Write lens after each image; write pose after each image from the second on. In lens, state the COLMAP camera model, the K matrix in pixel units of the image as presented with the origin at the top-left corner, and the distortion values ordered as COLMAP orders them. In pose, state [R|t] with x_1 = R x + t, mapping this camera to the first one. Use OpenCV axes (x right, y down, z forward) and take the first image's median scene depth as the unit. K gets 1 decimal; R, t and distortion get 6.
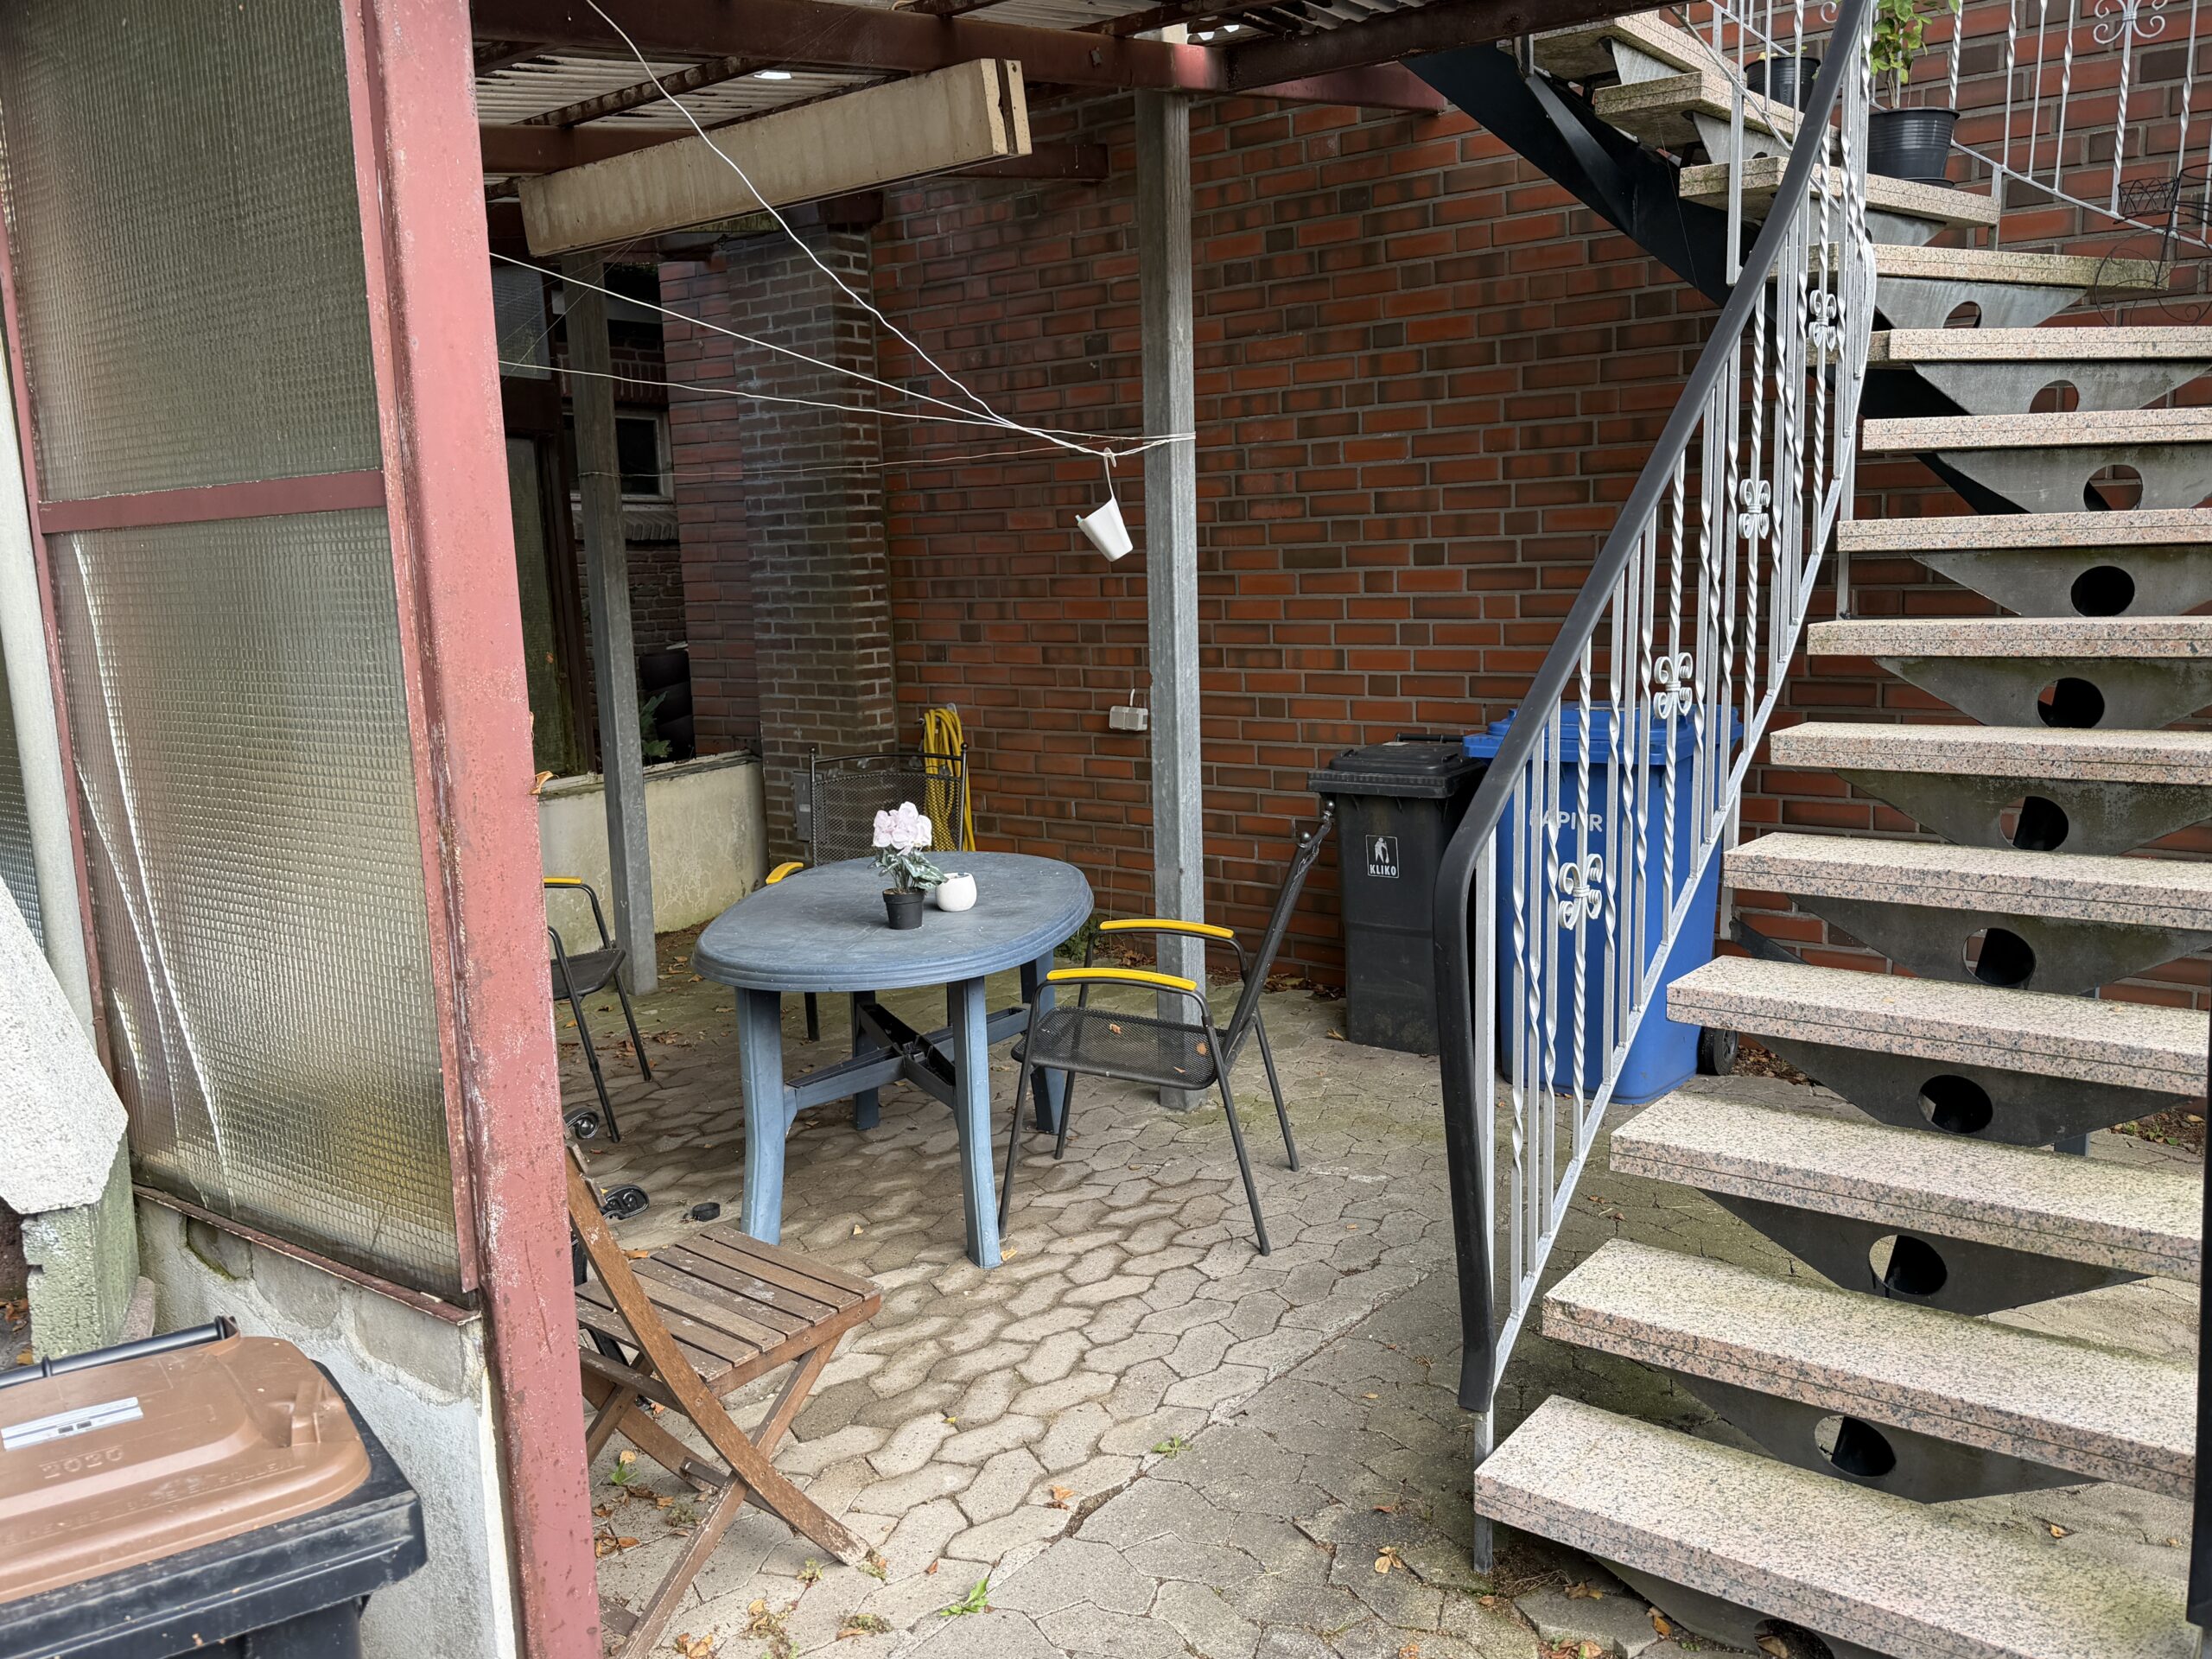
lens RADIAL K [[1793.5, 0, 1106.0], [0, 1793.5, 829.5], [0, 0, 1]] dist [0.179373, -0.404143]
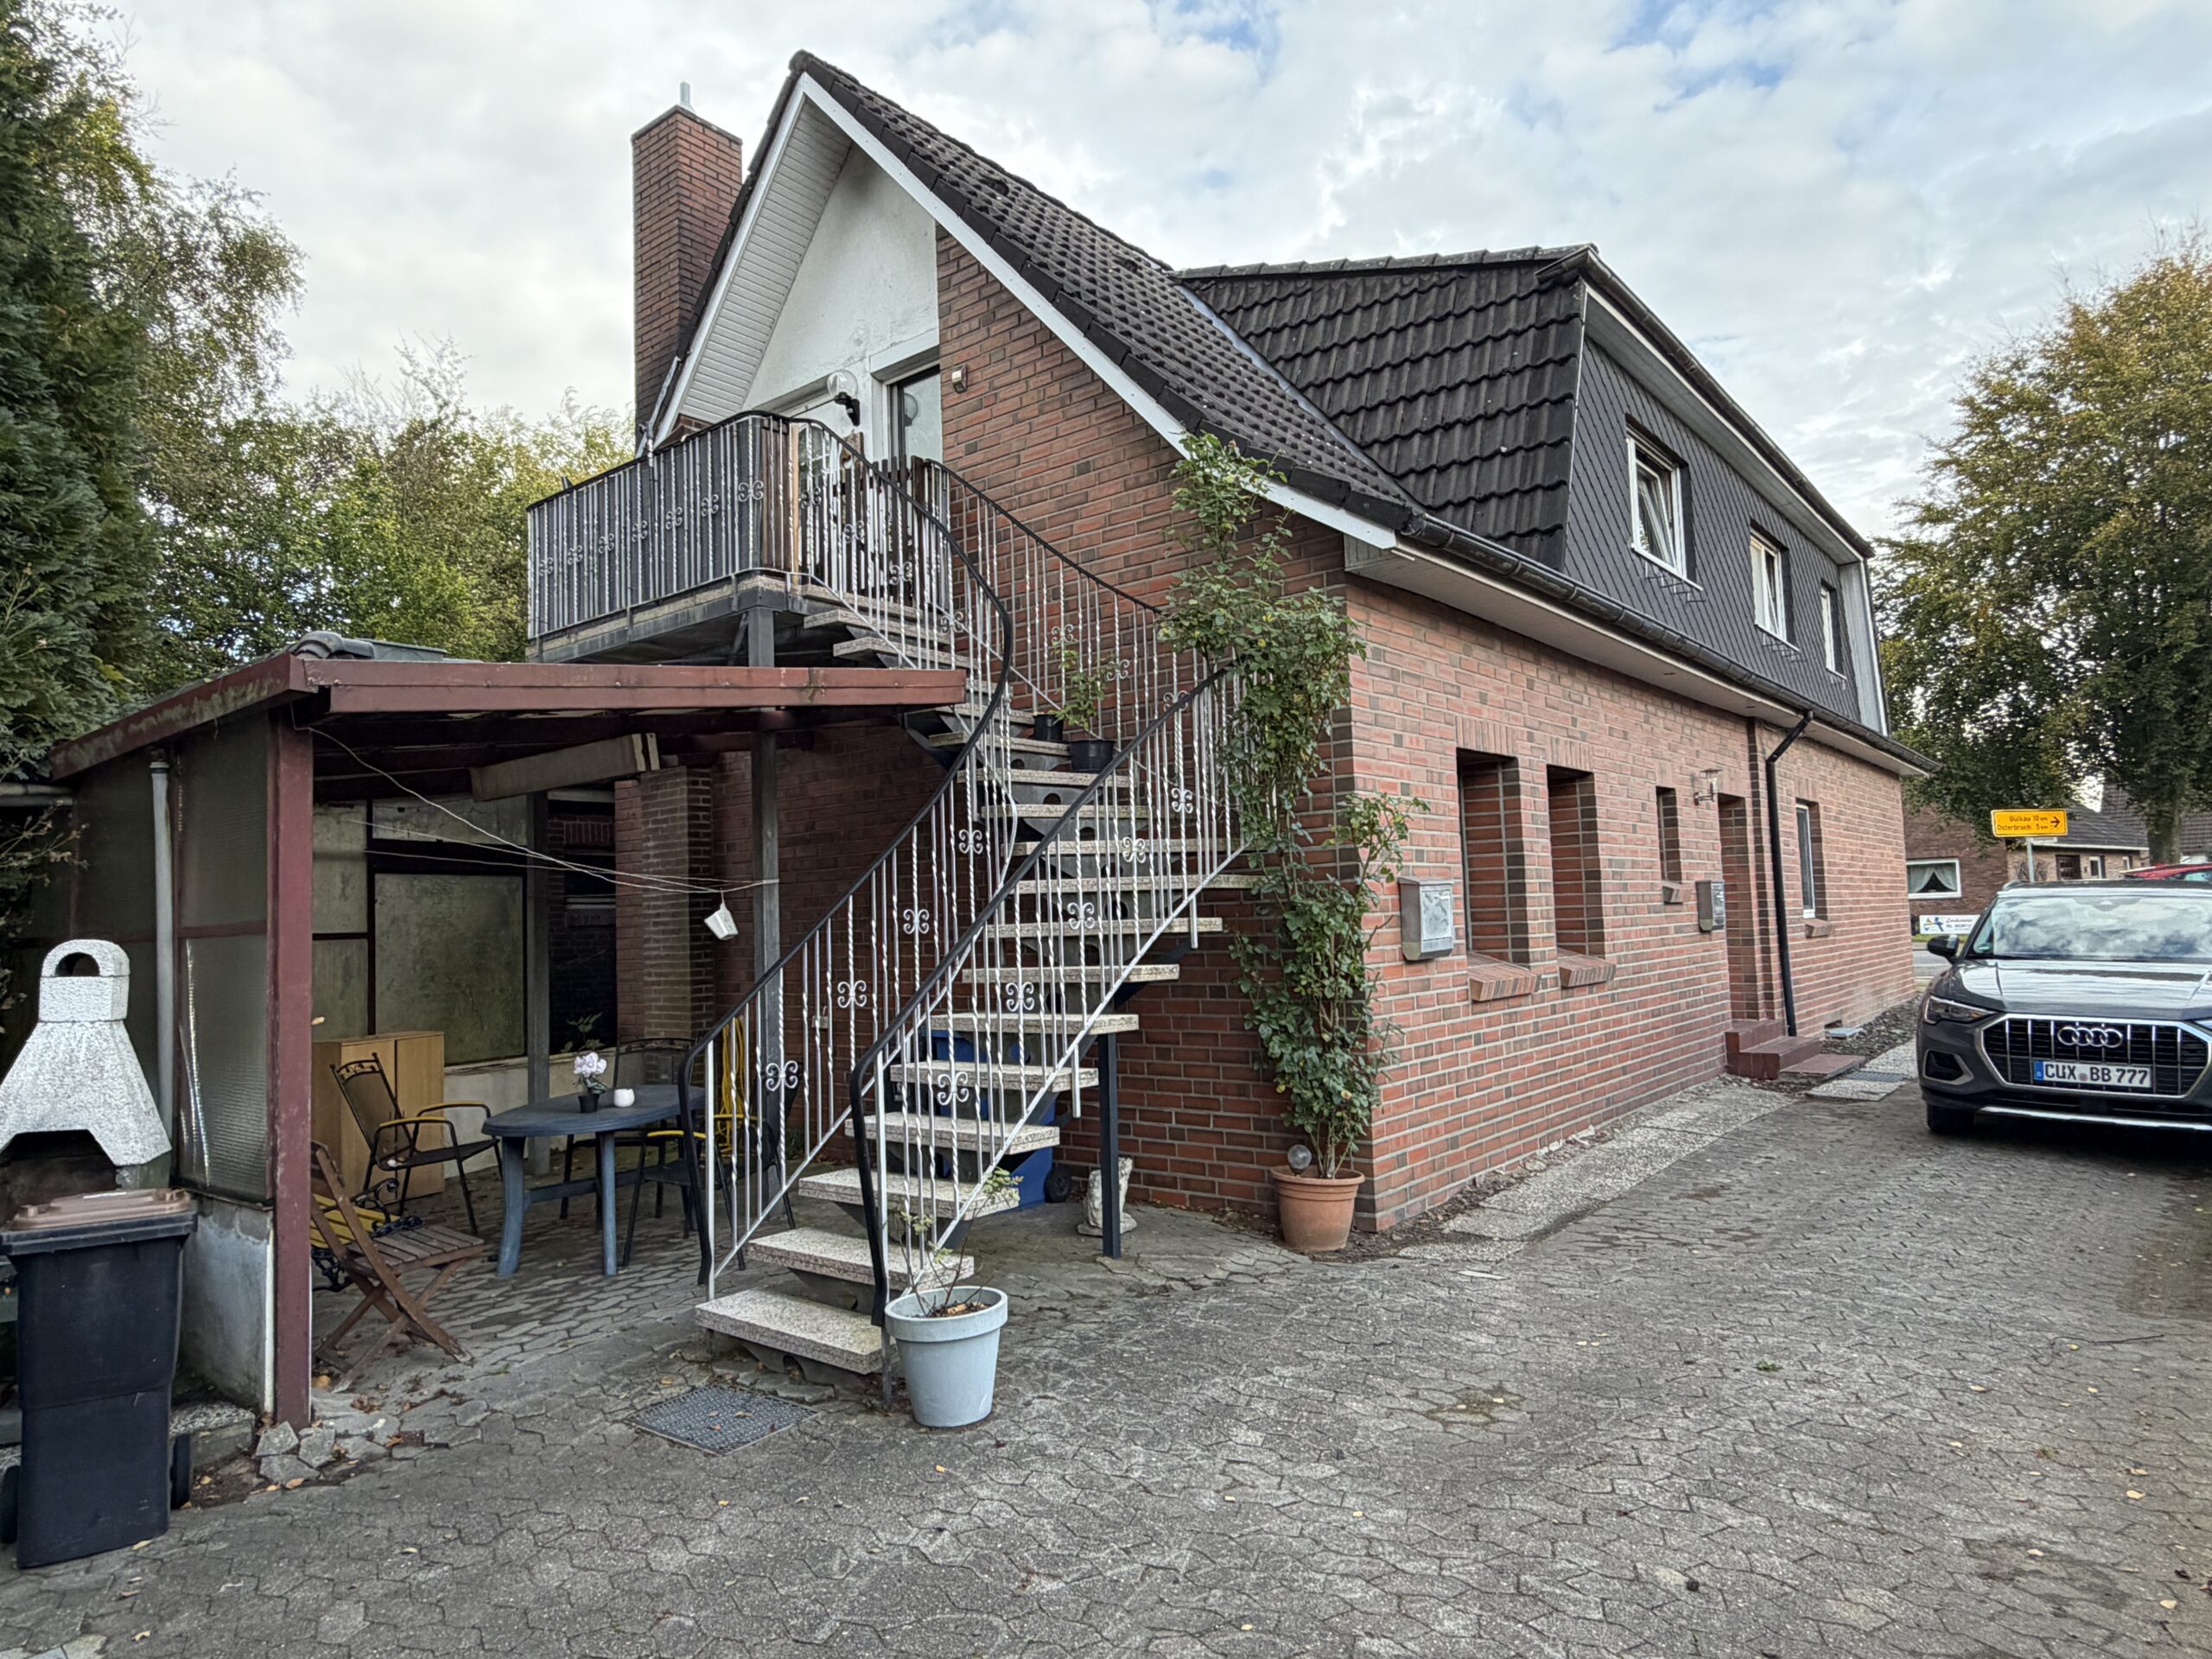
lens RADIAL K [[1331.4, 0, 1106.0], [0, 1331.4, 829.5], [0, 0, 1]] dist [-0.005391, -0.000375]
pose [[0.999995, -0.001185, -0.003060, 0.626239], [0.000485, 0.975630, -0.219422, 0.090519], [0.003245, 0.219420, 0.975625, -0.749803]]
